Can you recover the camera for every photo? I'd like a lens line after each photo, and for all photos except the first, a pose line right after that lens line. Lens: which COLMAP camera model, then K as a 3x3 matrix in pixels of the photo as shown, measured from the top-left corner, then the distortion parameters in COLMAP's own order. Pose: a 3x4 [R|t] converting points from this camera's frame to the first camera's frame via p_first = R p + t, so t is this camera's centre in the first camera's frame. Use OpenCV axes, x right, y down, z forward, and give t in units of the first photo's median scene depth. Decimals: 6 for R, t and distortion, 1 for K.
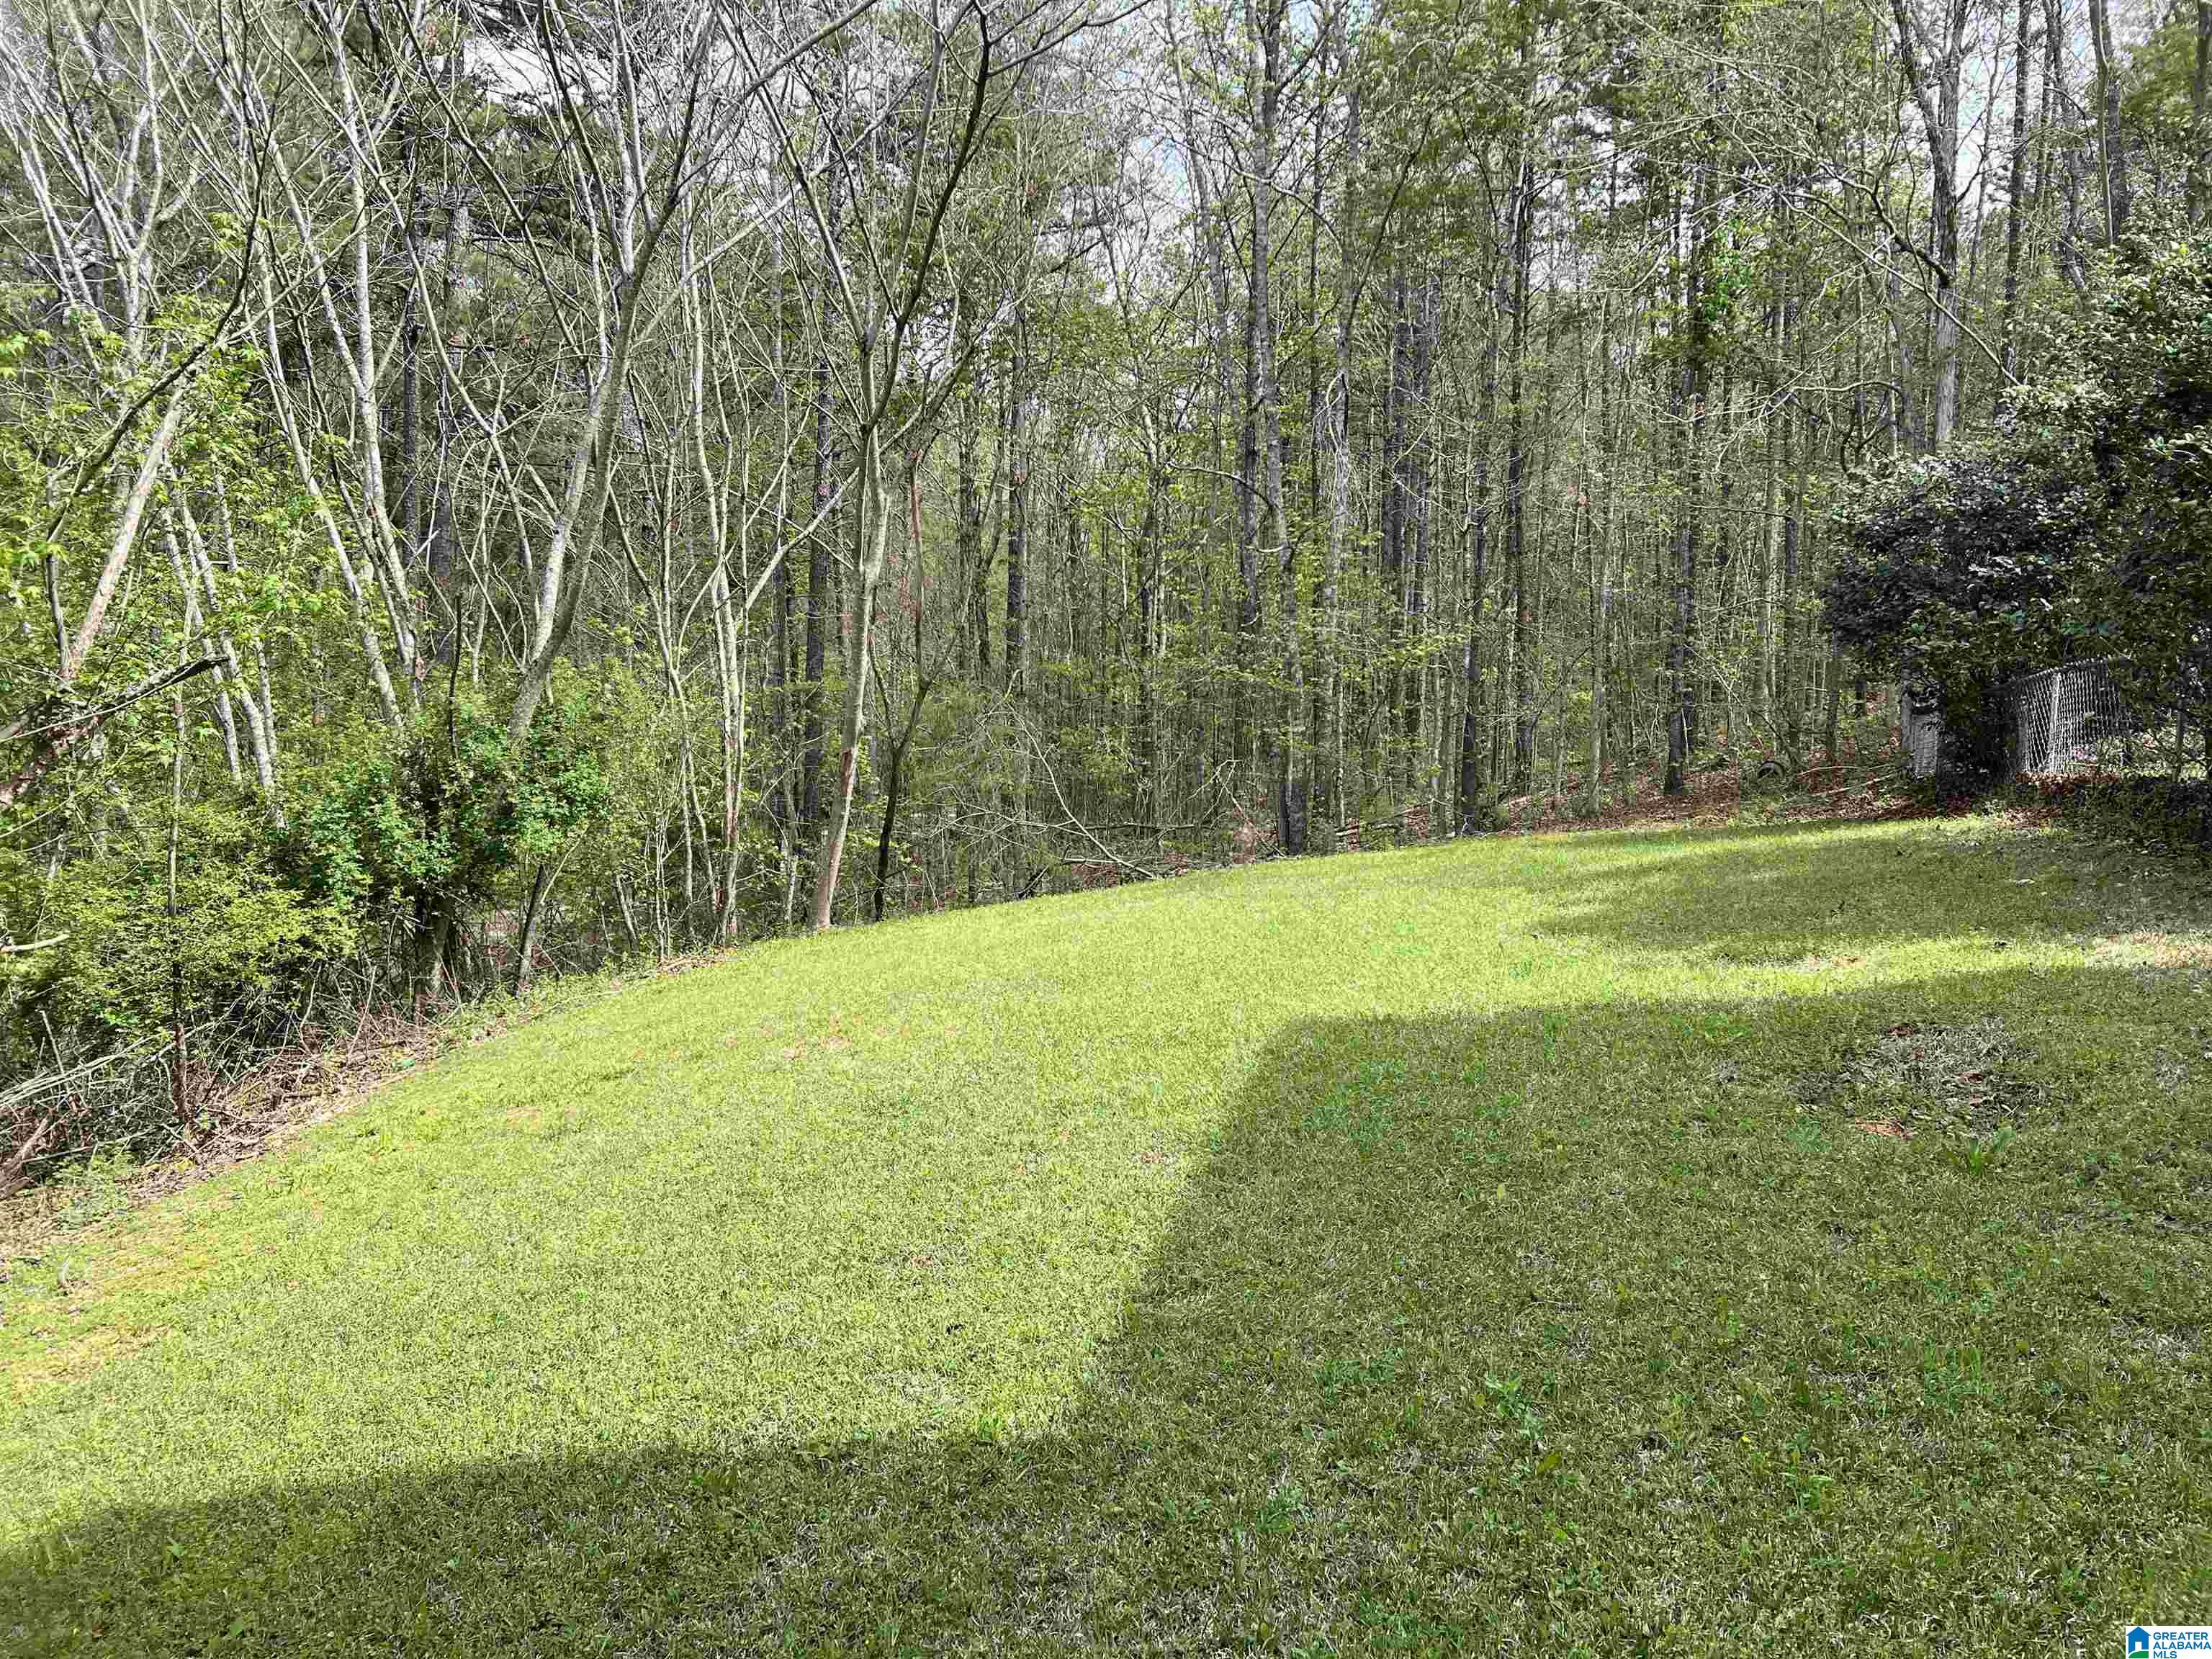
lens RADIAL K [[1677.6, 0, 1109.4], [0, 1677.6, 770.3], [0, 0, 1]] dist [0.024102, -0.007013]
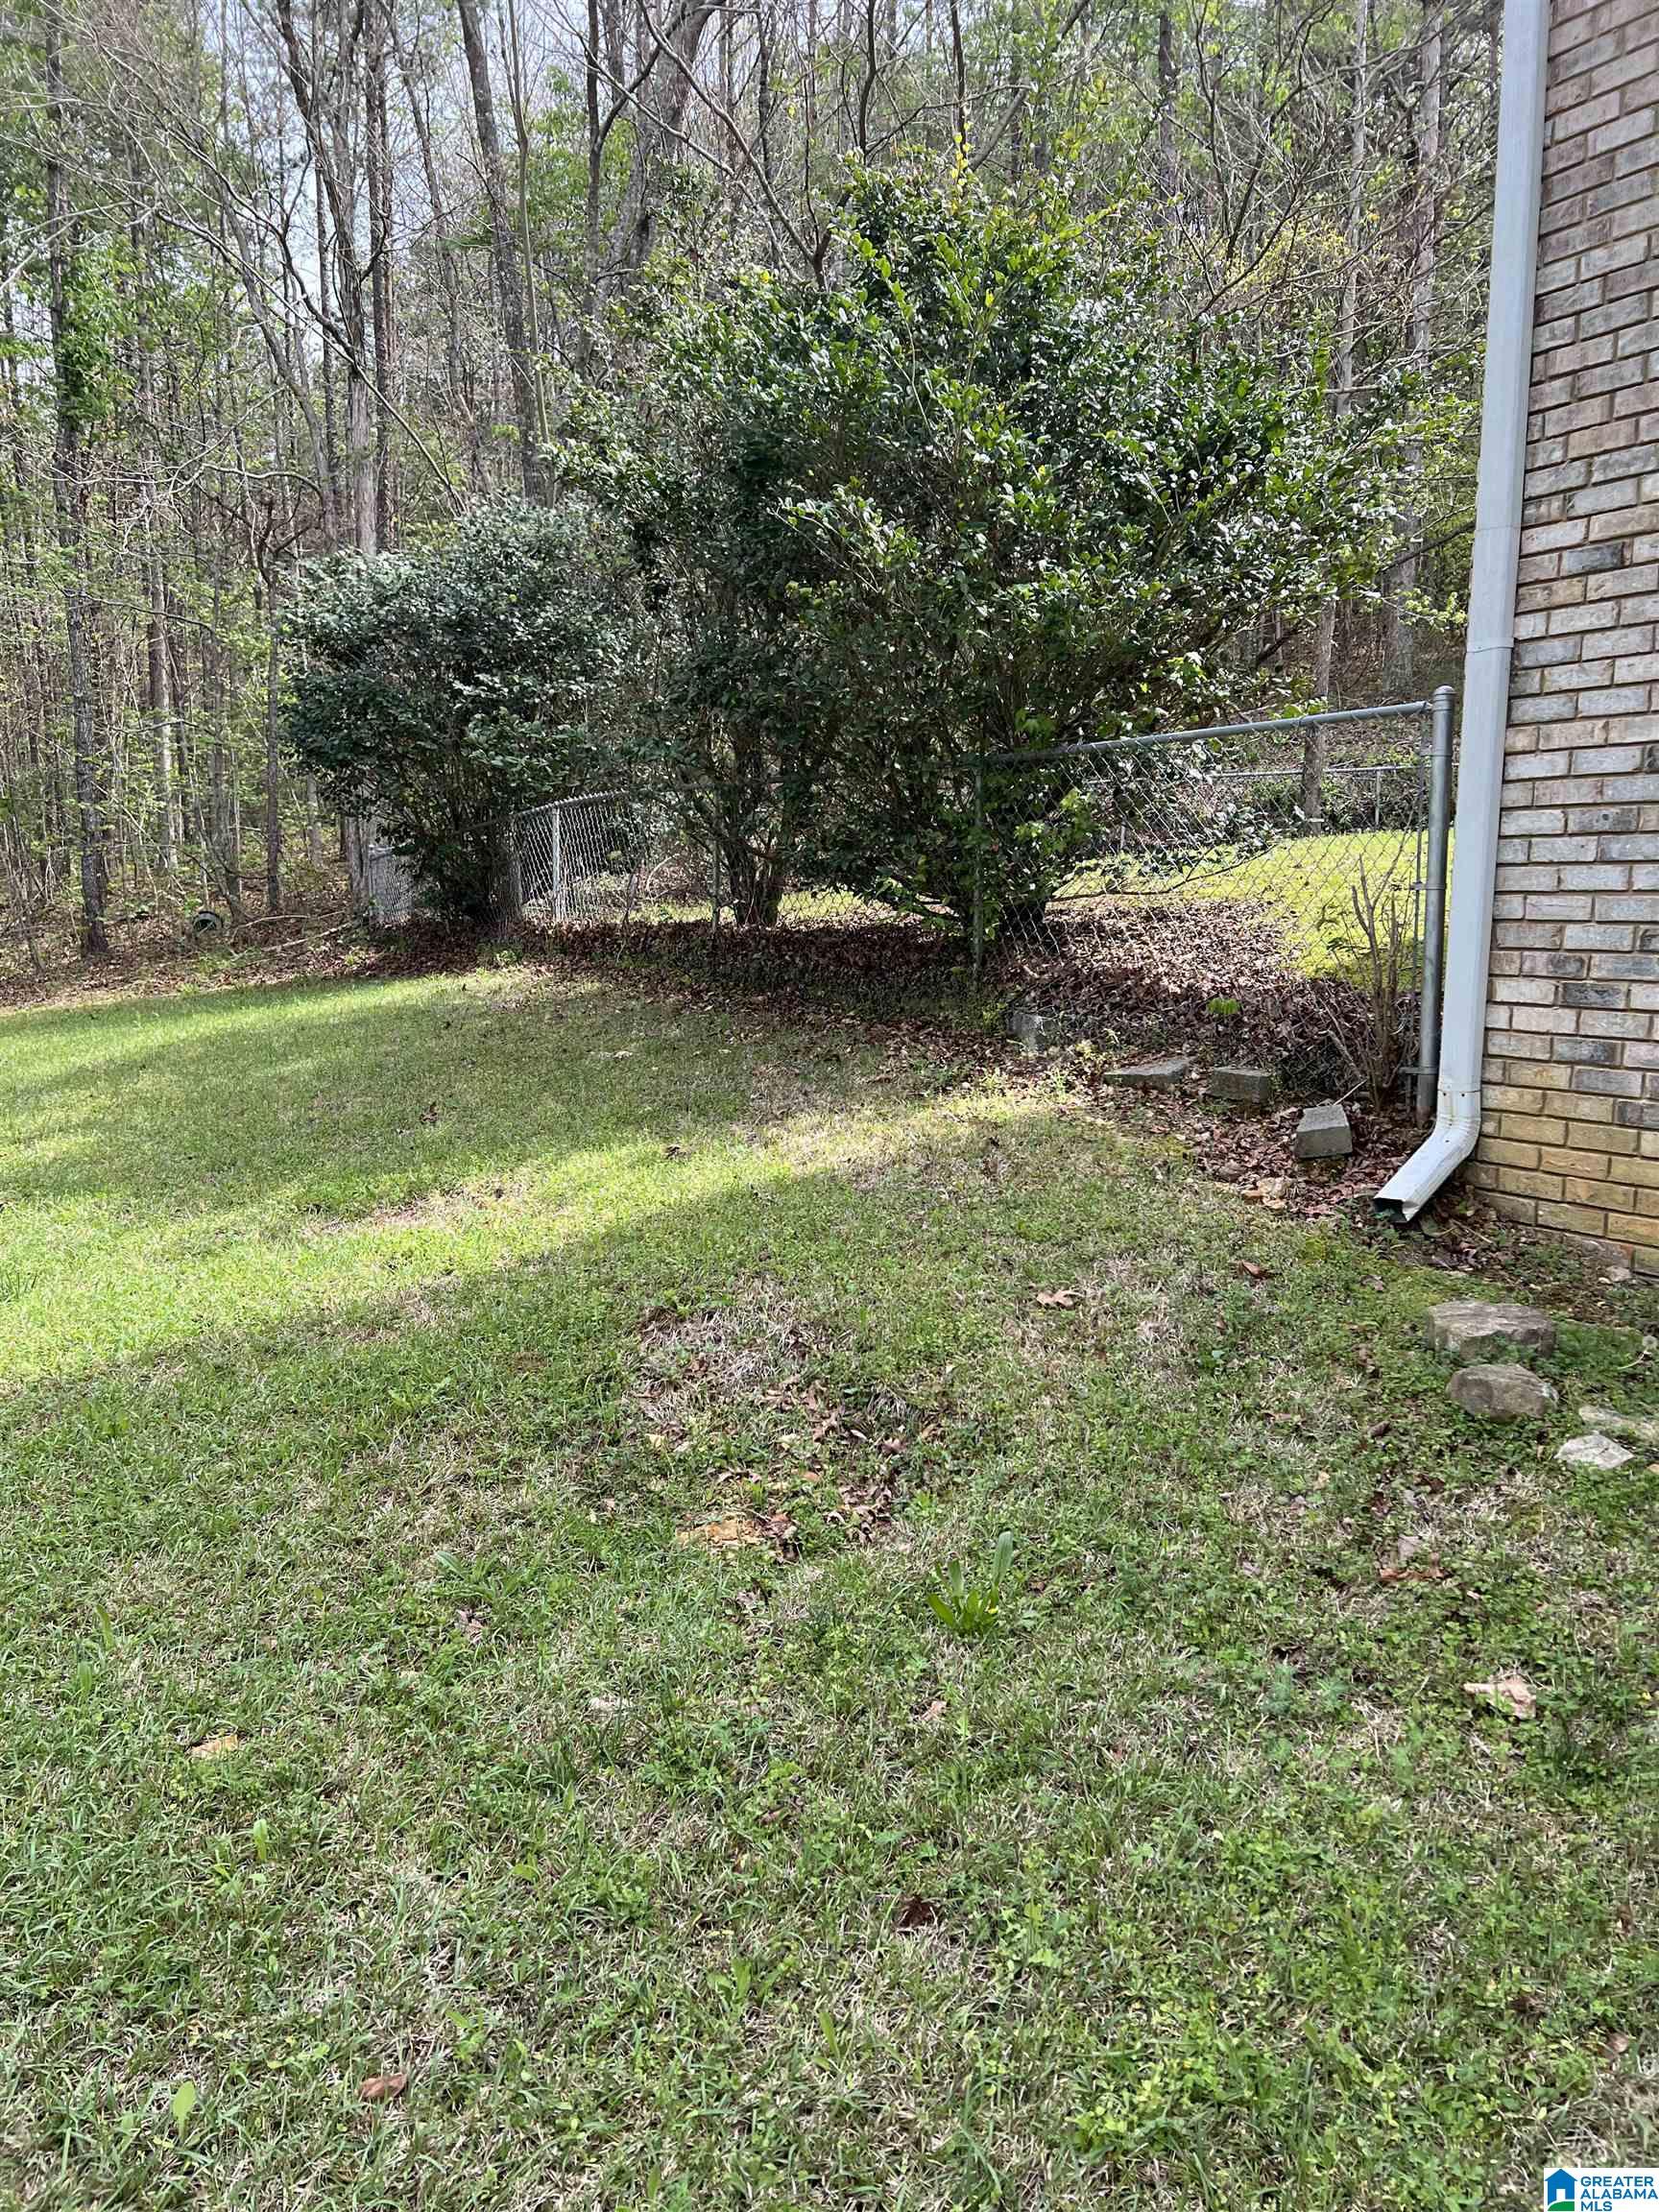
lens RADIAL K [[1631.0, 0, 795.1], [0, 1631.0, 1115.0], [0, 0, 1]] dist [0.059627, -0.065662]
pose [[0.727560, -0.109227, 0.677293, 0.039587], [0.028180, 0.991169, 0.129575, -0.004563], [-0.685465, -0.075188, 0.724213, 0.248559]]
